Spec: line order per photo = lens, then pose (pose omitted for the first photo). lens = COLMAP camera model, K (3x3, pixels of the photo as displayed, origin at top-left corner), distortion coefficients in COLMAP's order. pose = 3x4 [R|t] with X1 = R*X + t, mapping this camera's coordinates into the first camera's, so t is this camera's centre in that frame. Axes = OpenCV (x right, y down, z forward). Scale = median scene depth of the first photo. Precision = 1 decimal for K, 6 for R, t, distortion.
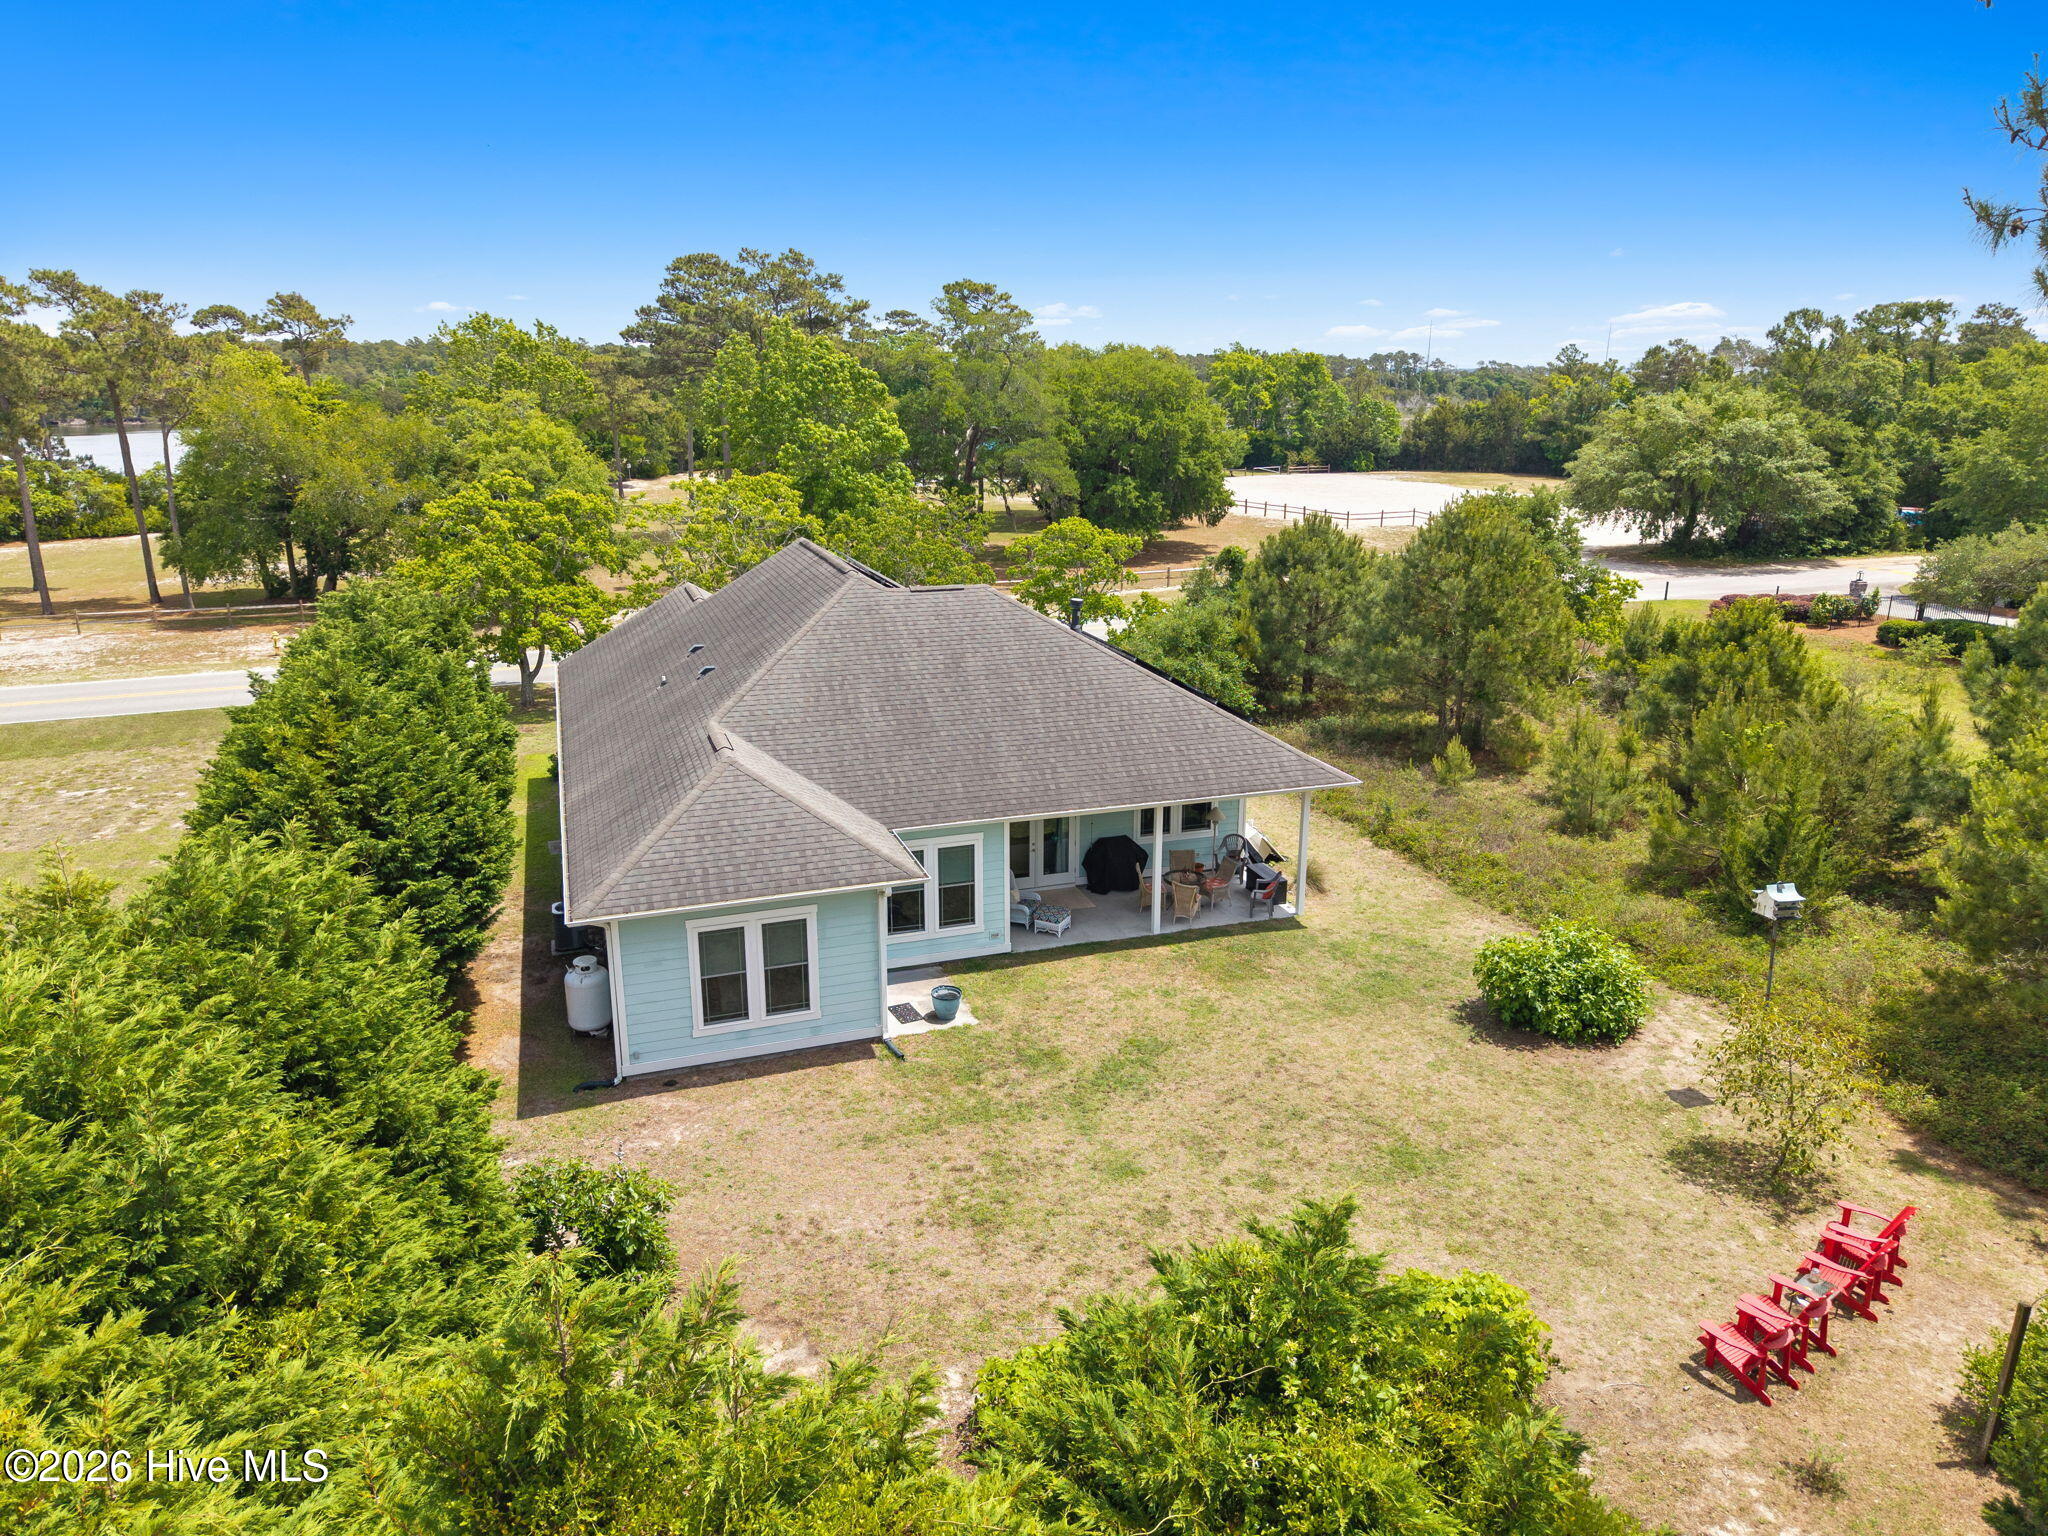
lens RADIAL K [[1364.5, 0, 1026.3], [0, 1364.5, 778.5], [0, 0, 1]] dist [0.049806, -0.072772]
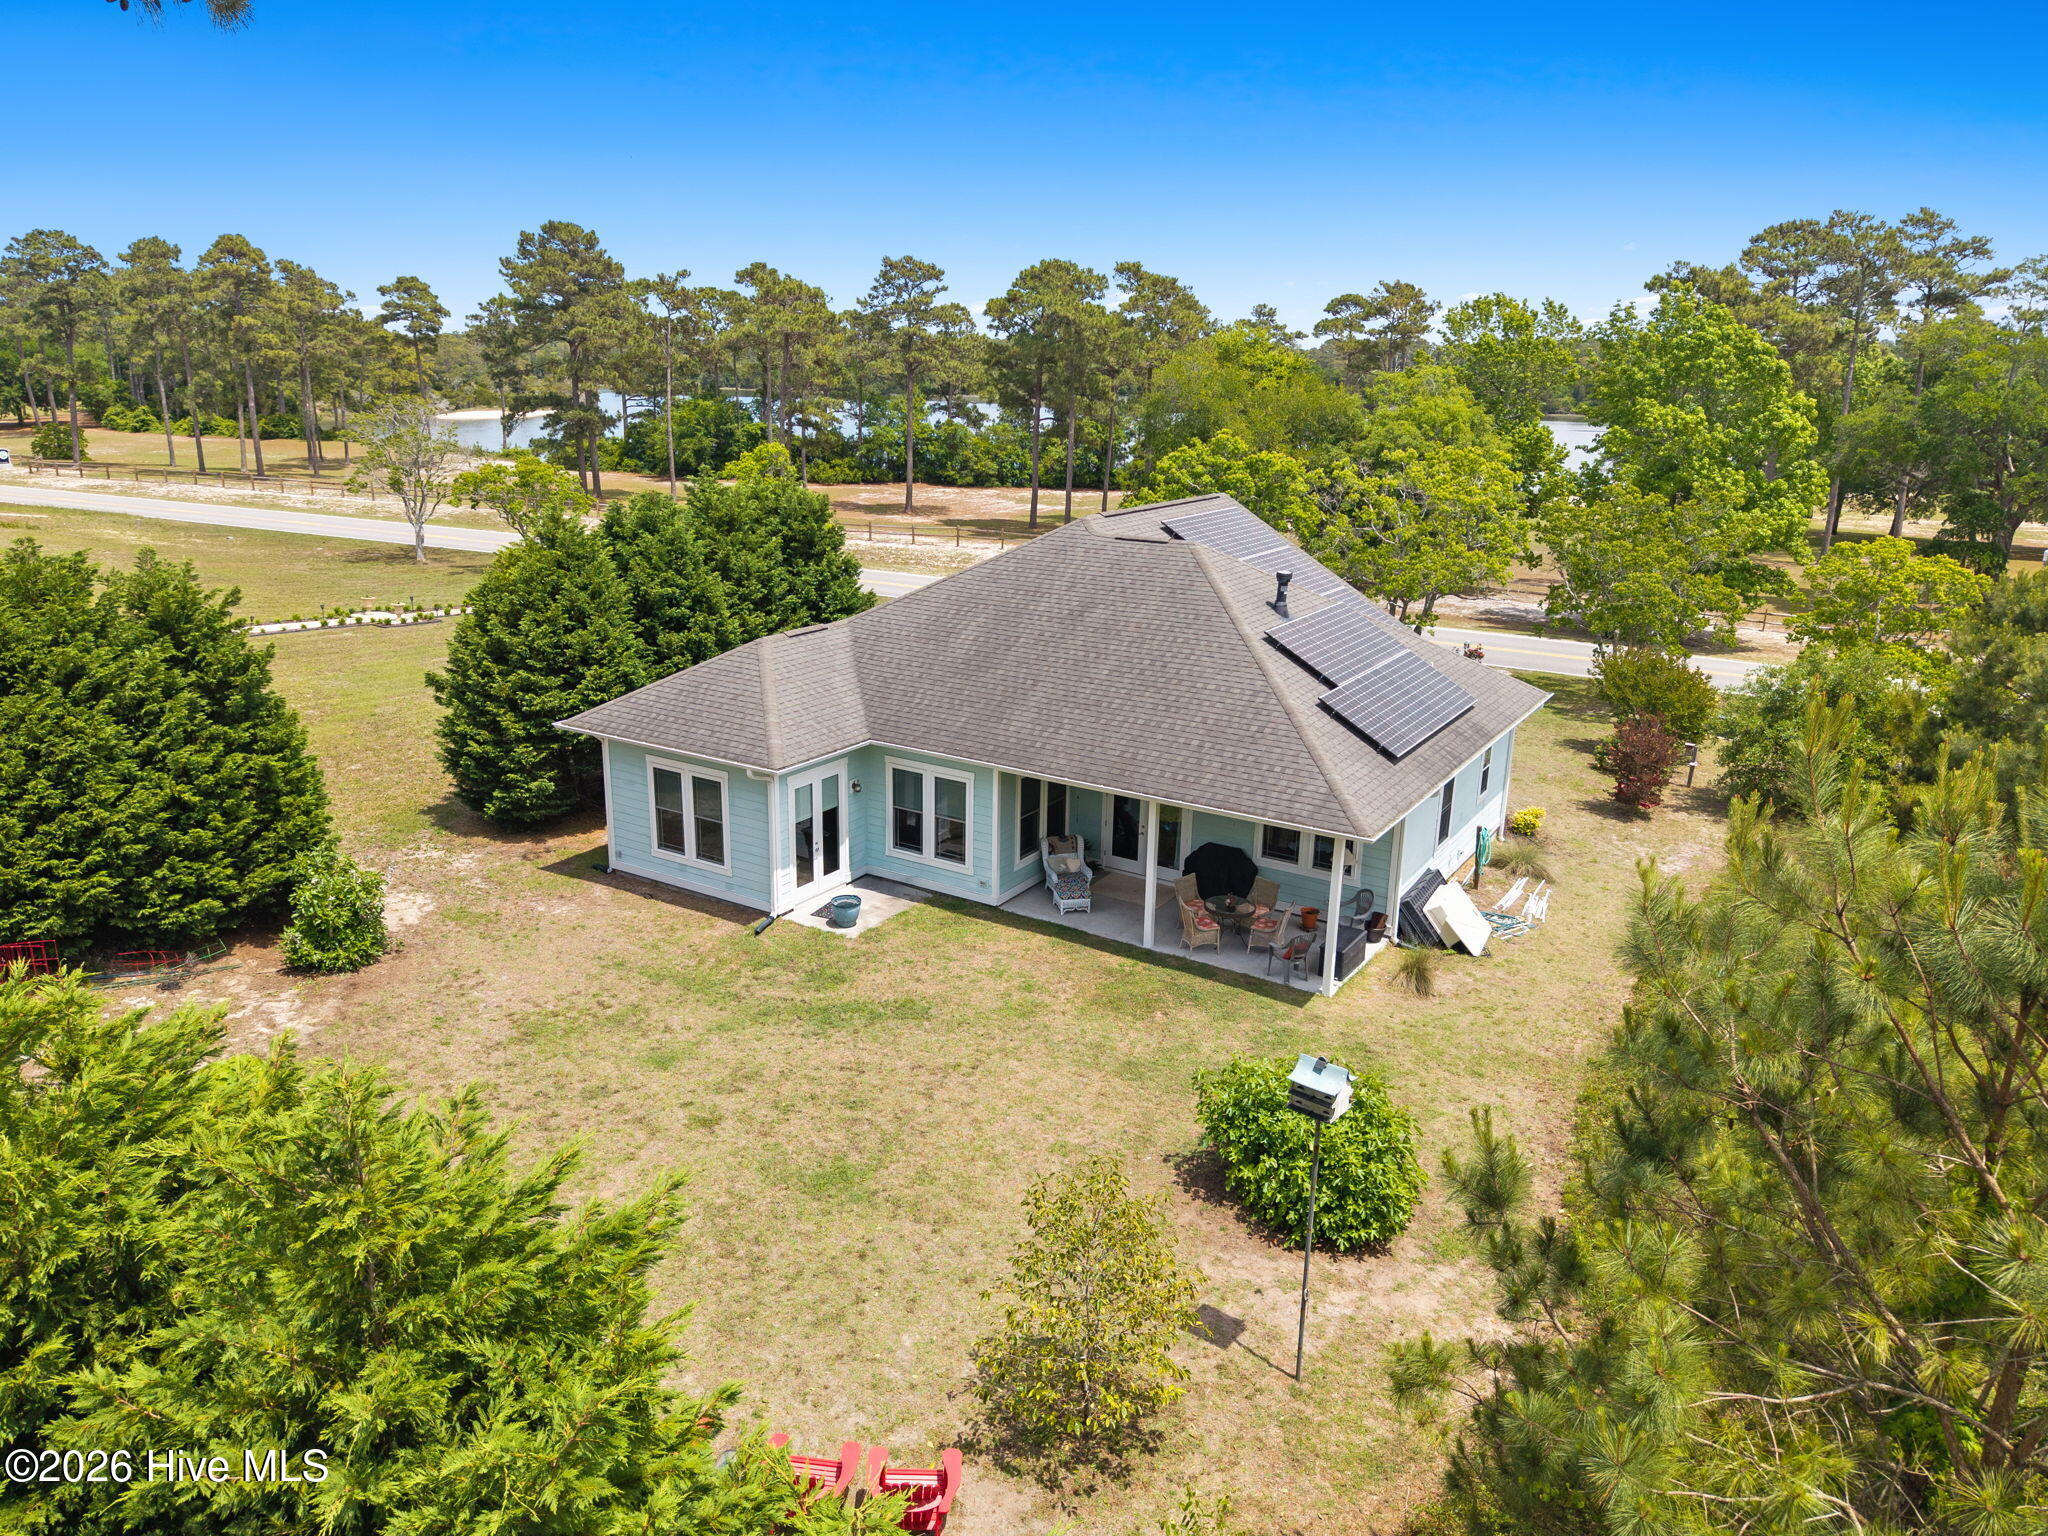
lens RADIAL K [[1424.2, 0, 1026.5], [0, 1424.2, 716.3], [0, 0, 1]] dist [0.036664, -0.003913]
pose [[0.636827, 0.205471, -0.743124, 0.834881], [-0.243372, 0.968129, 0.059124, -0.077658], [0.731588, 0.143204, 0.666537, 0.381168]]
